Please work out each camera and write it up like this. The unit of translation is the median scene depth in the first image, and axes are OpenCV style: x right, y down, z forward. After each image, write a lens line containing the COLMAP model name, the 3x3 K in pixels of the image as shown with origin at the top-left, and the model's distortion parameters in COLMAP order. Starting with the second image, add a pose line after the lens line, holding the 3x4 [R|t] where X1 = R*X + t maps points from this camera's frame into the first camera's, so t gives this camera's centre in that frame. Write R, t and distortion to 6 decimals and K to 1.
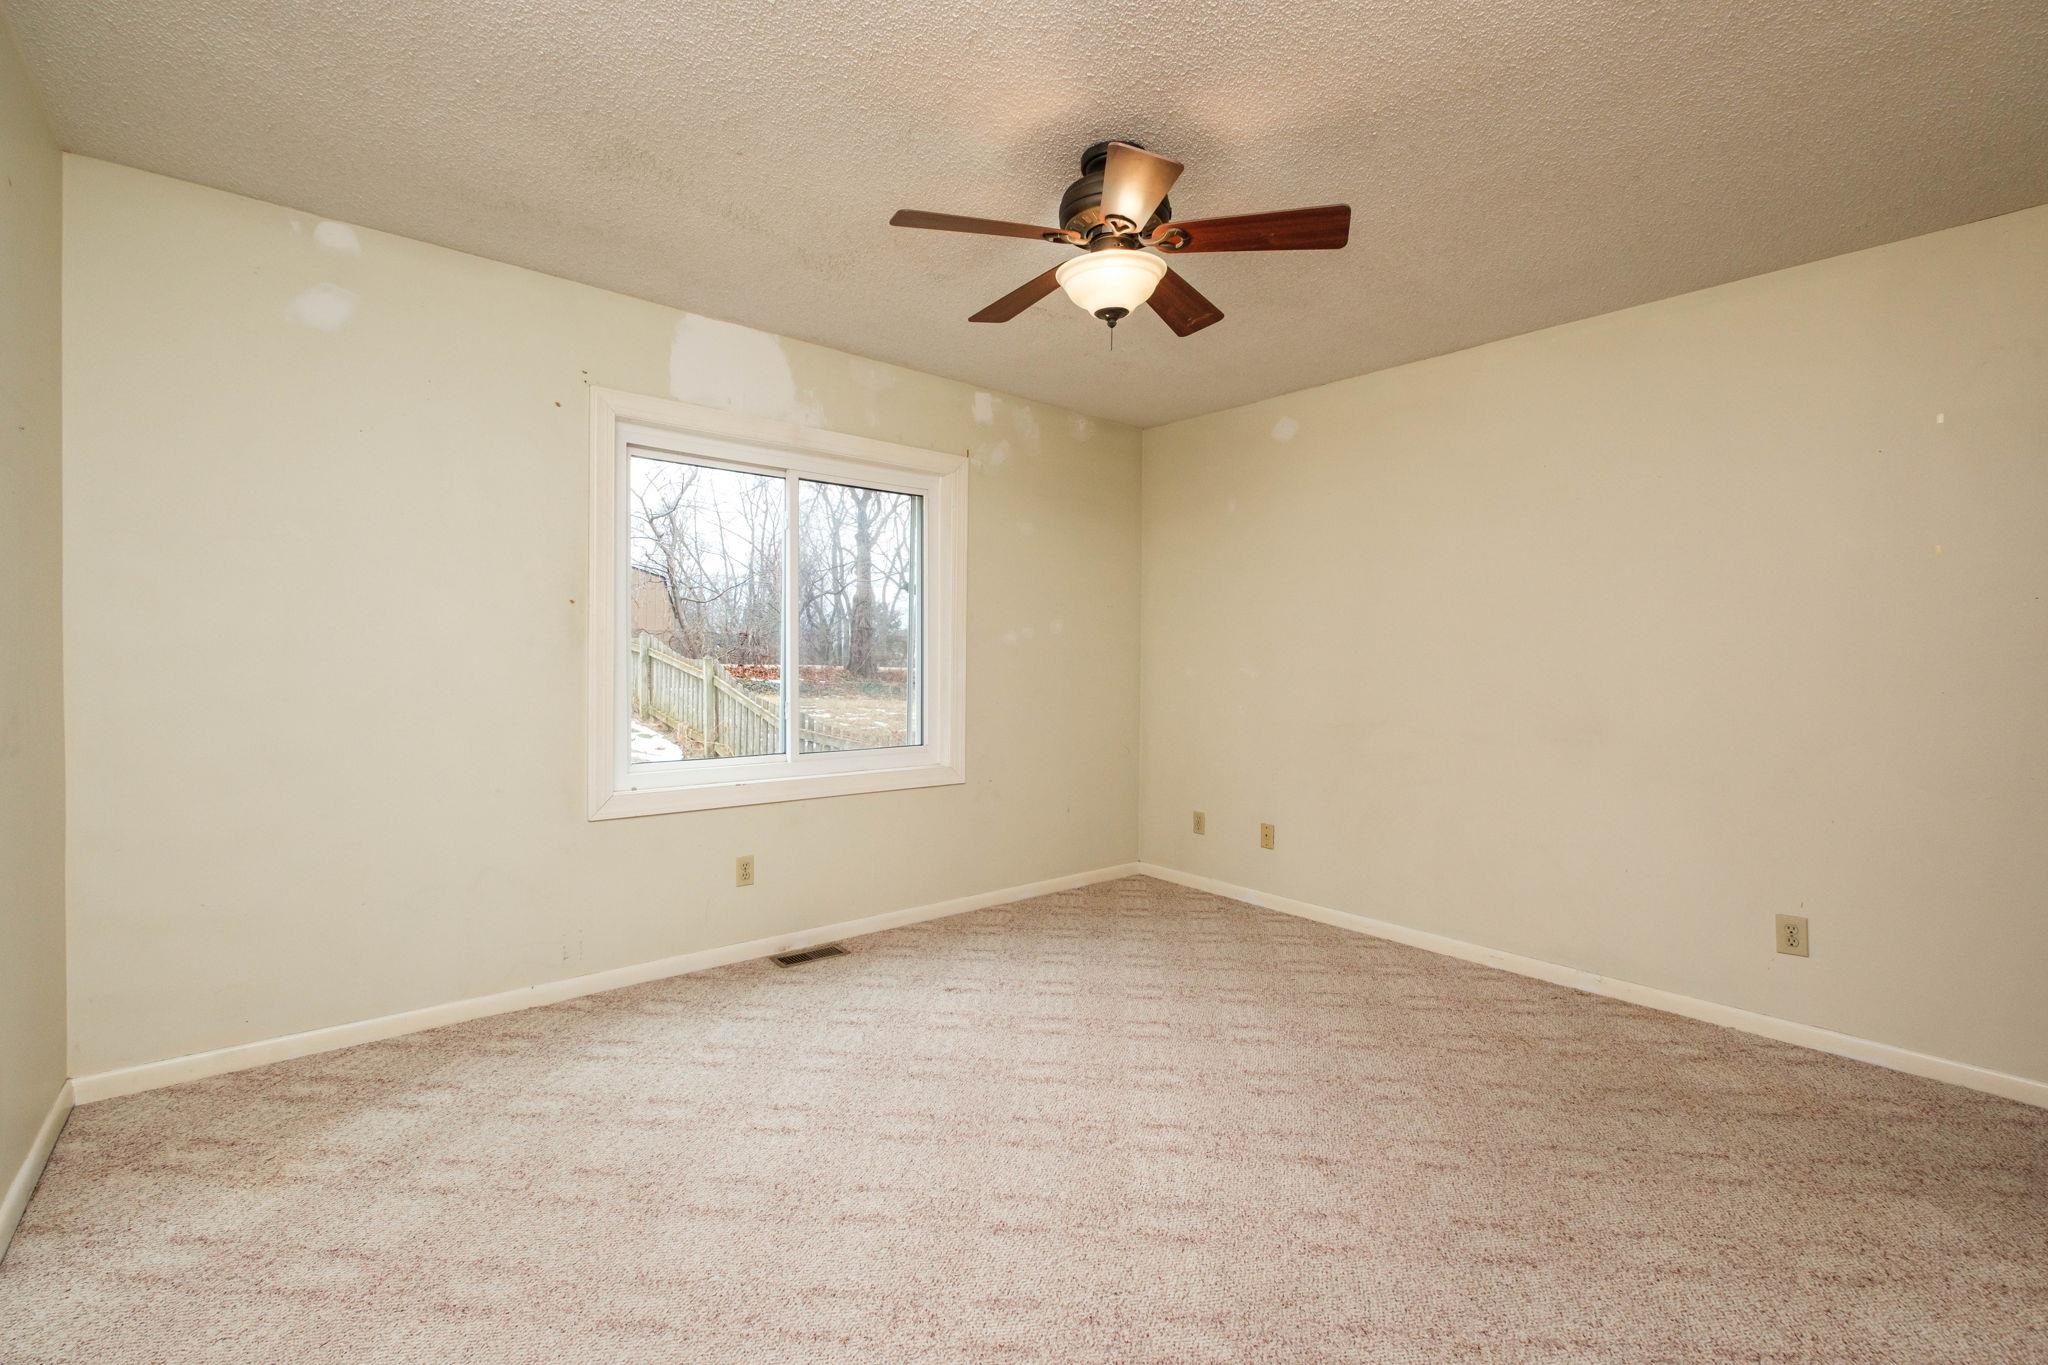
lens RADIAL K [[886.8, 0, 1022.8], [0, 886.8, 673.9], [0, 0, 1]] dist [-0.001967, -0.001079]
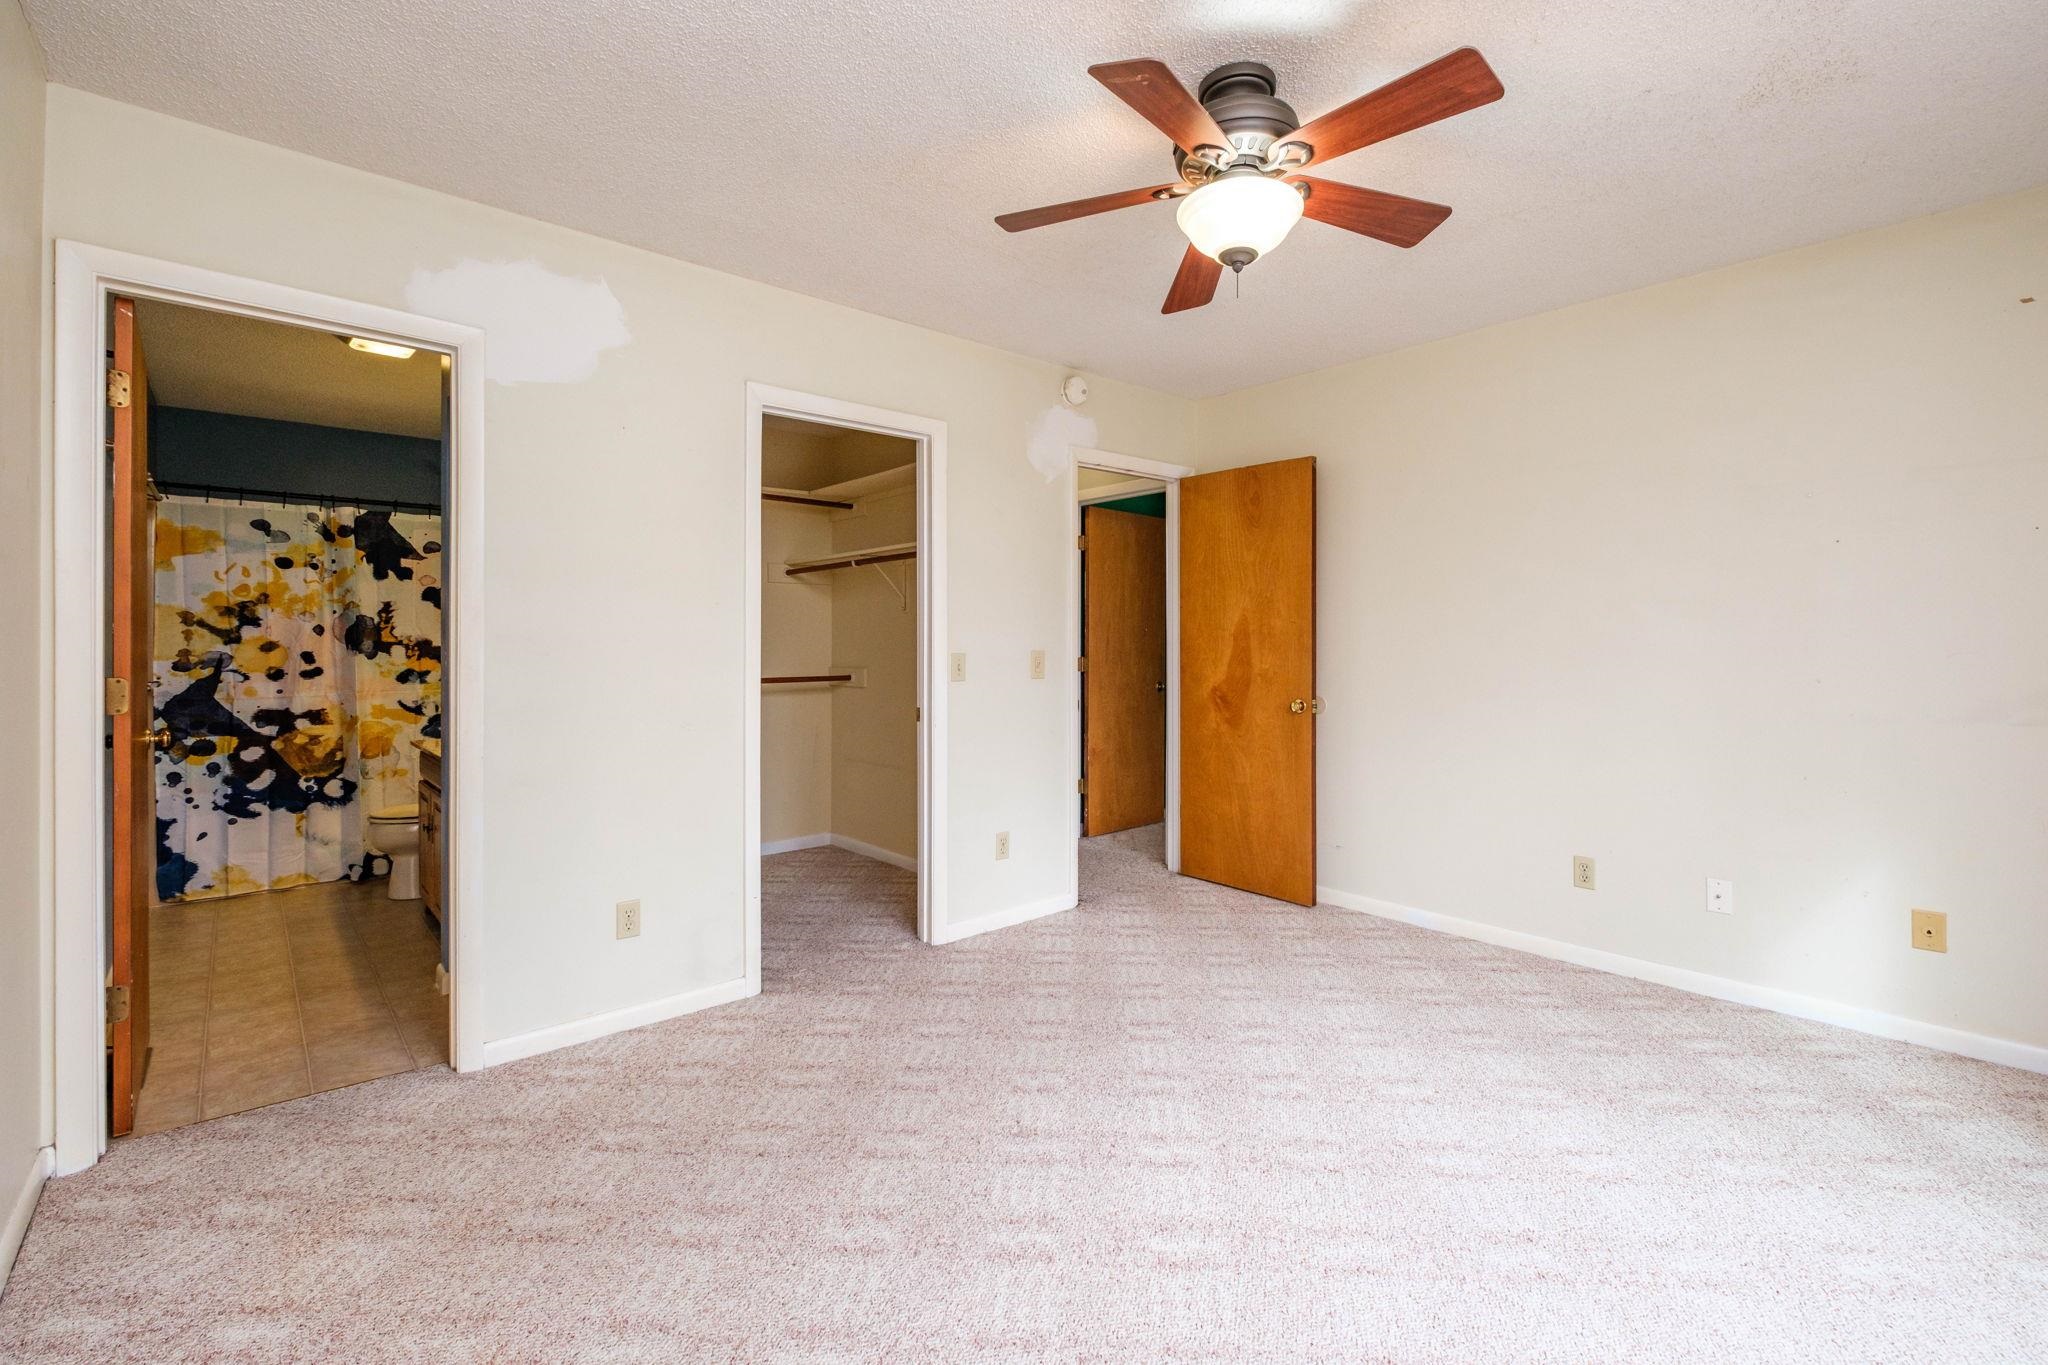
lens RADIAL K [[886.8, 0, 1025.3], [0, 886.8, 665.2], [0, 0, 1]] dist [-0.001967, -0.001079]
pose [[-0.999836, -0.010242, -0.014929, 0.332046], [-0.010817, 0.999182, 0.038960, -0.028497], [0.014518, 0.039115, -0.999129, 1.922027]]
